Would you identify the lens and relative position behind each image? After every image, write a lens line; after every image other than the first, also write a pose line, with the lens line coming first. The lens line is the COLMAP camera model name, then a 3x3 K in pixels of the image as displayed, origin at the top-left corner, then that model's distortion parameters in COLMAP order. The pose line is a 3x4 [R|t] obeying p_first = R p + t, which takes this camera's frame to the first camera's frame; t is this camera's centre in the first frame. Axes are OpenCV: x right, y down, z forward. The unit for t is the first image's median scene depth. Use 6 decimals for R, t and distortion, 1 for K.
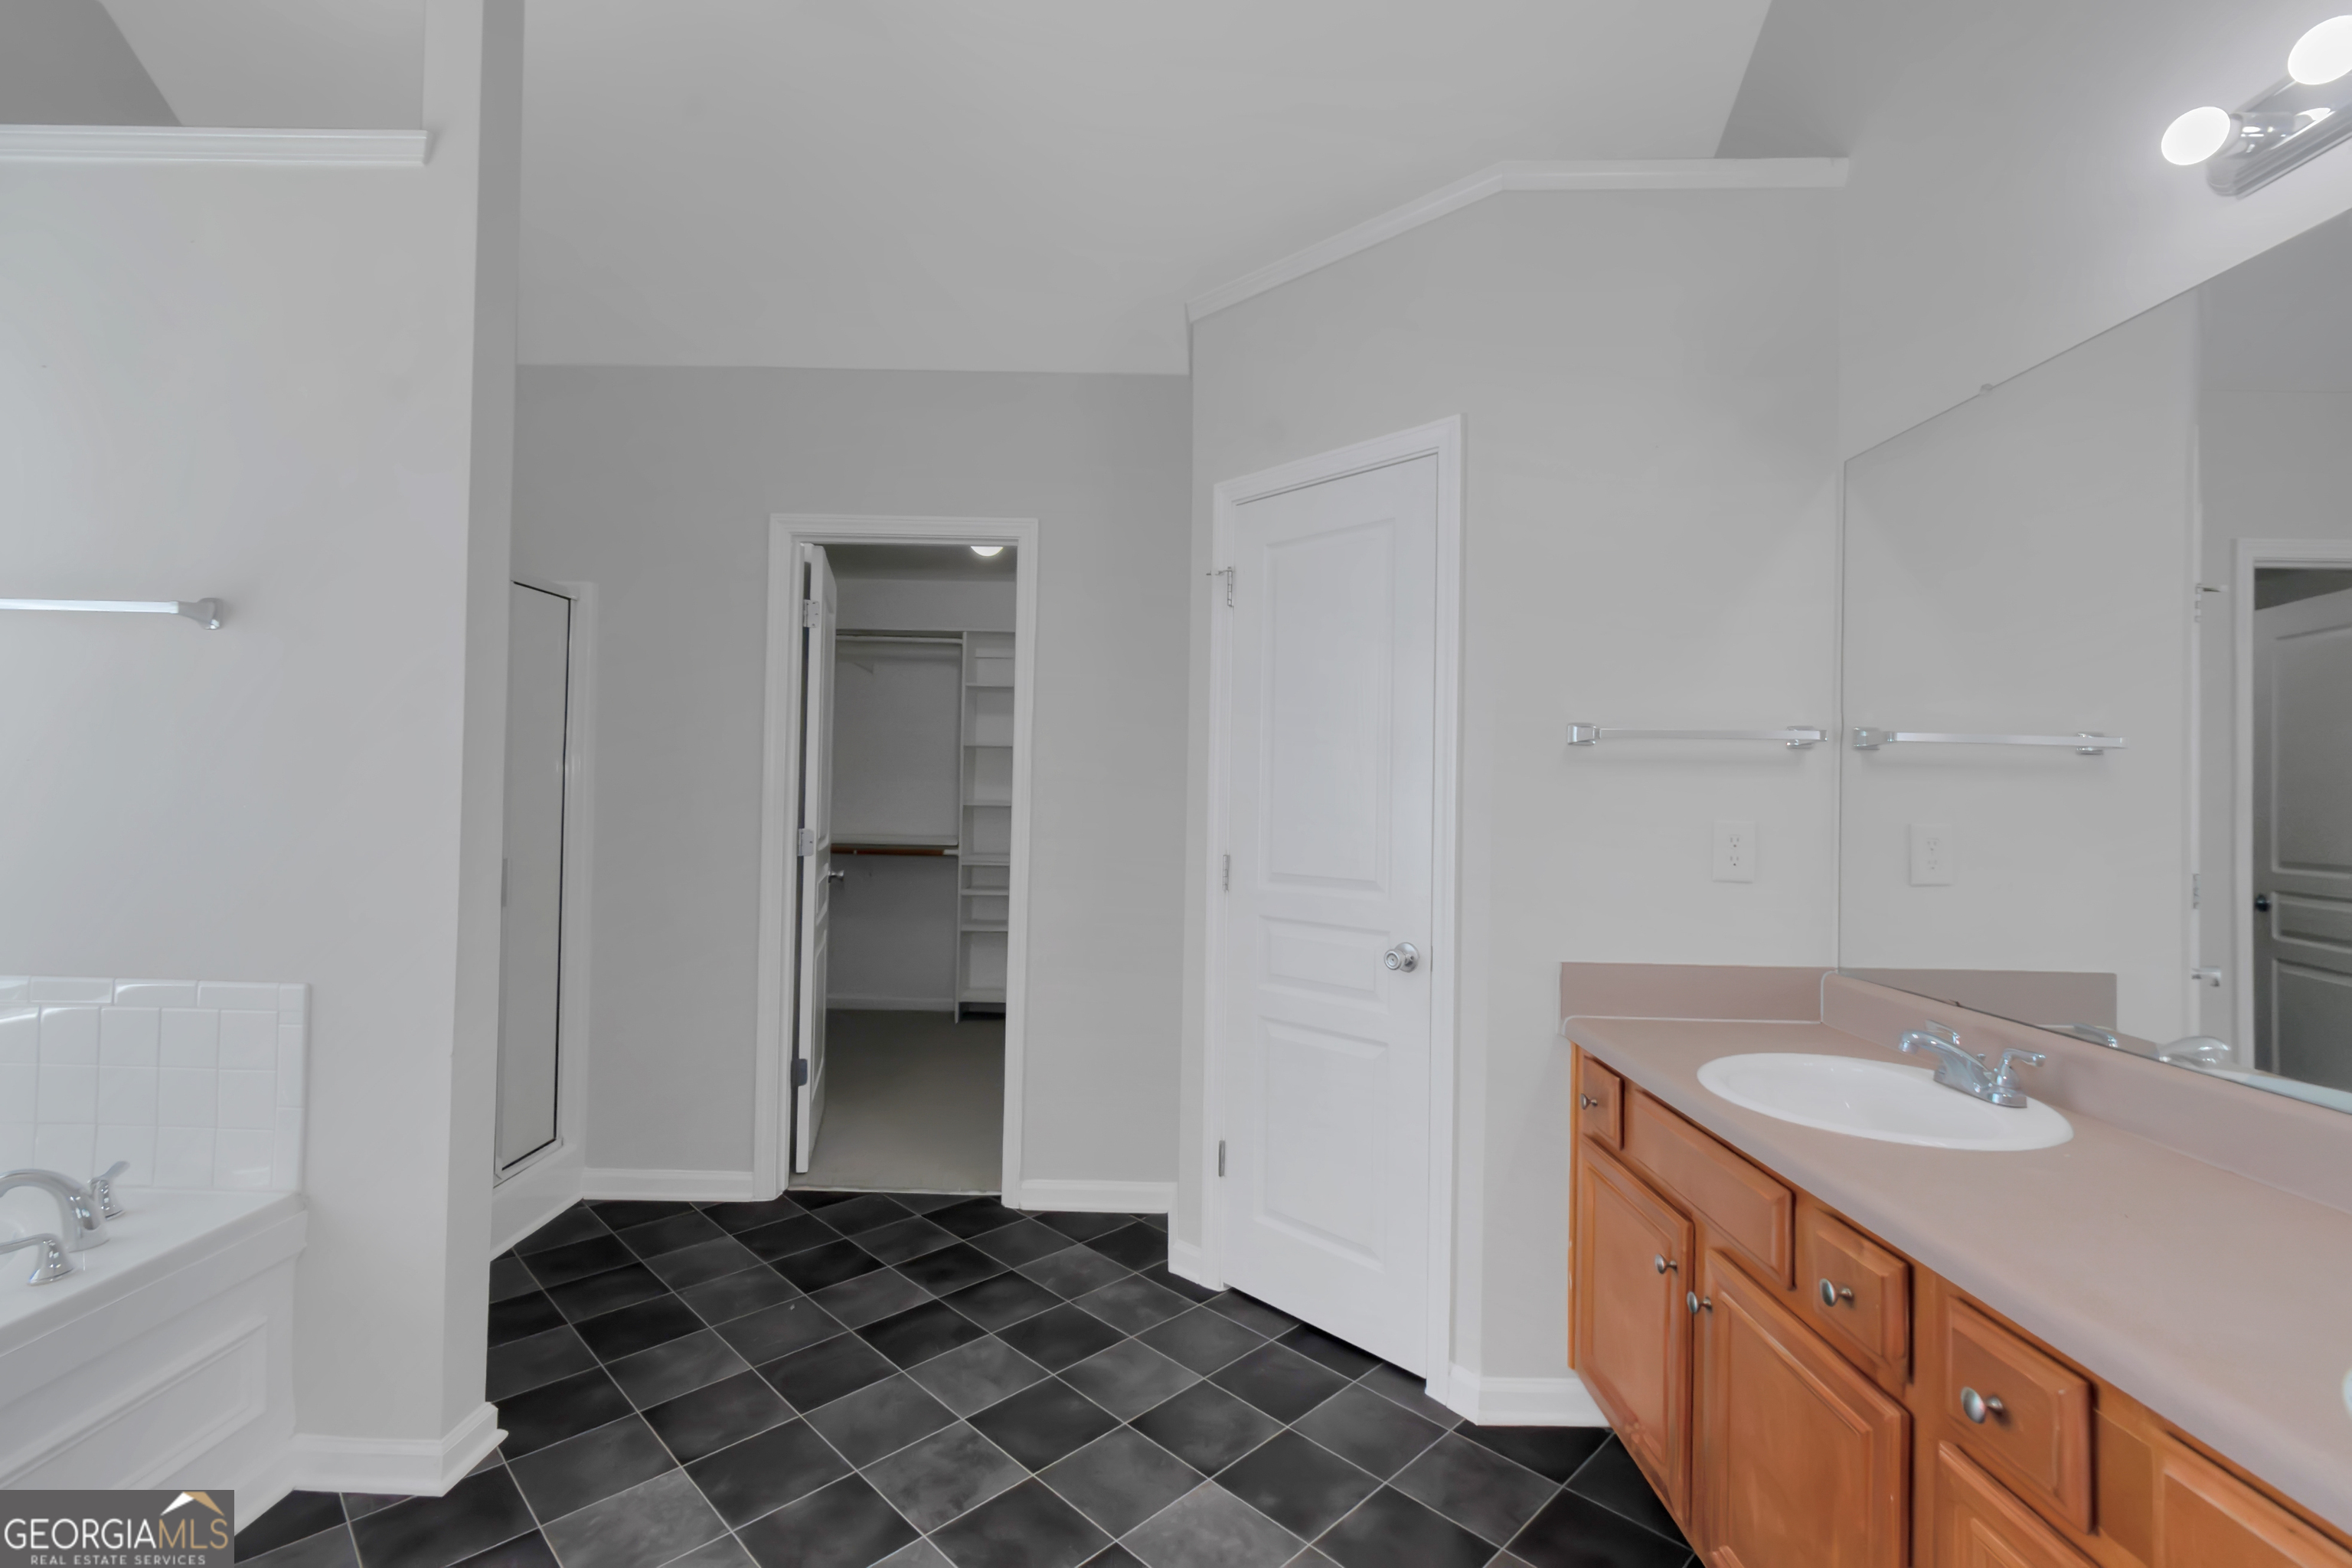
lens RADIAL K [[969.1, 0, 1176.0], [0, 969.1, 784.0], [0, 0, 1]] dist [-0.000430, 0.000150]
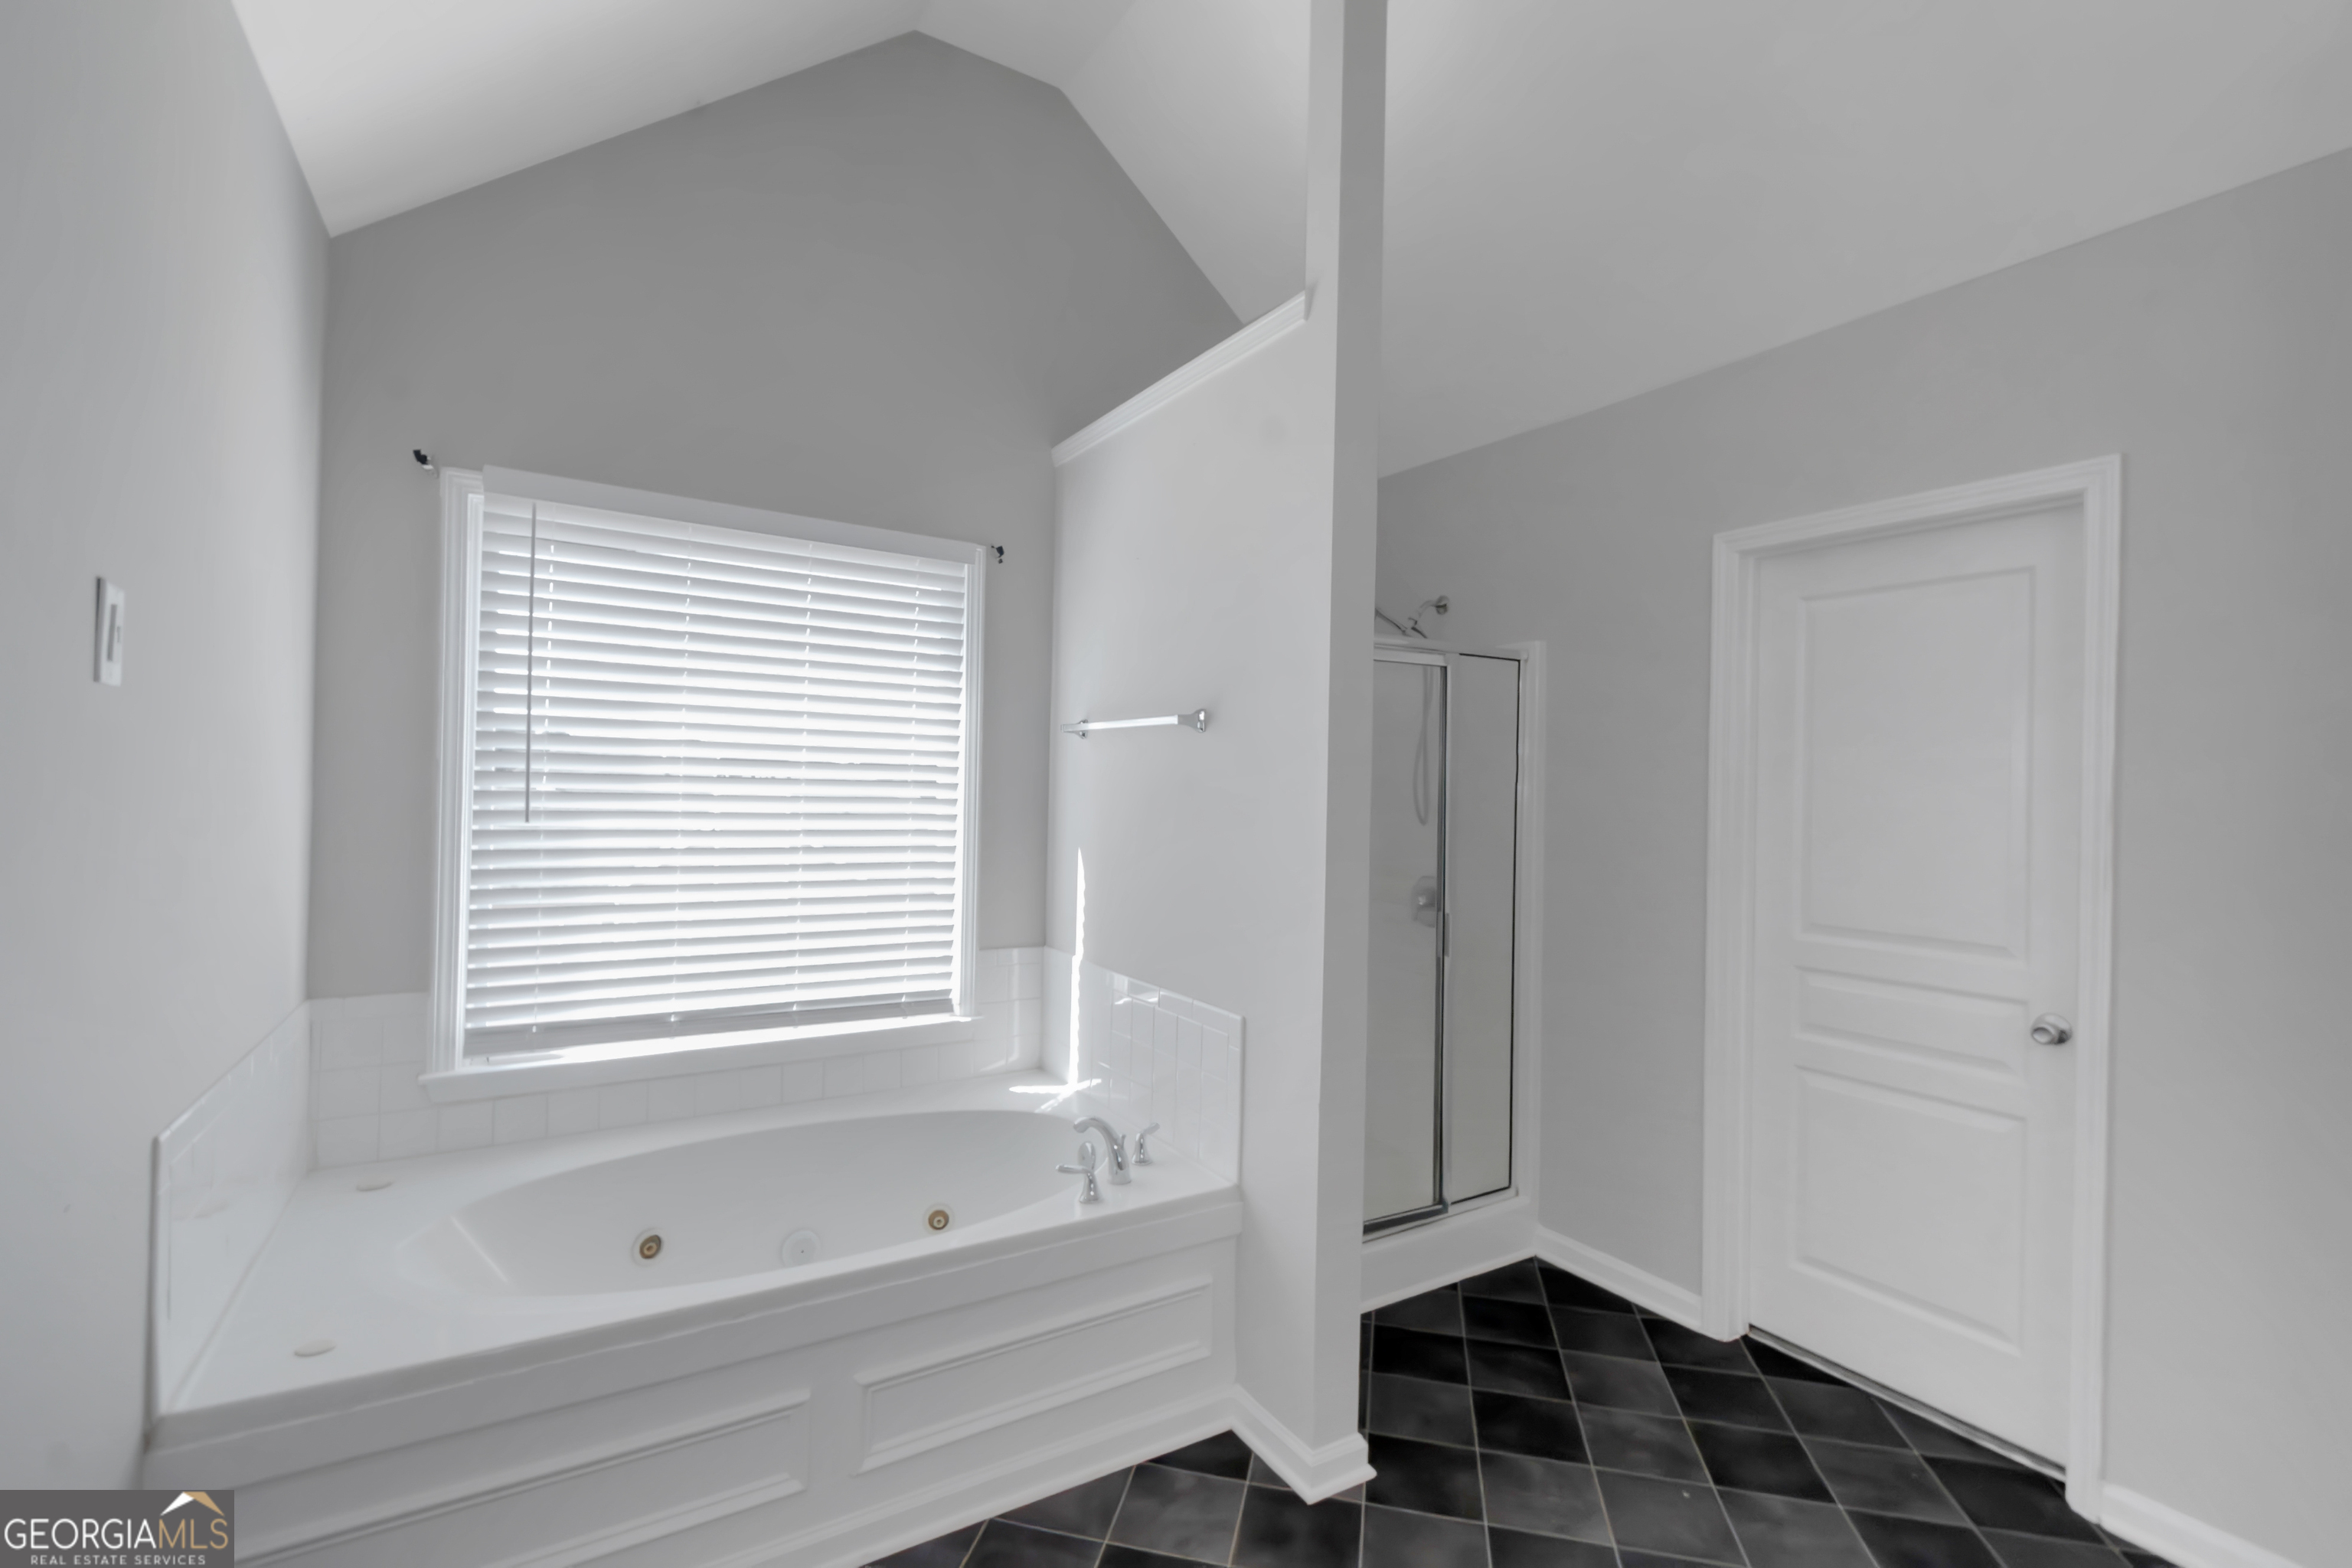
lens RADIAL K [[1019.4, 0, 1176.0], [0, 1019.4, 784.0], [0, 0, 1]] dist [0.000386, -0.000646]
pose [[0.555427, -0.016765, -0.831397, 0.094576], [-0.013060, 0.999498, -0.028880, -0.033978], [0.831463, 0.026899, 0.554928, 0.142463]]
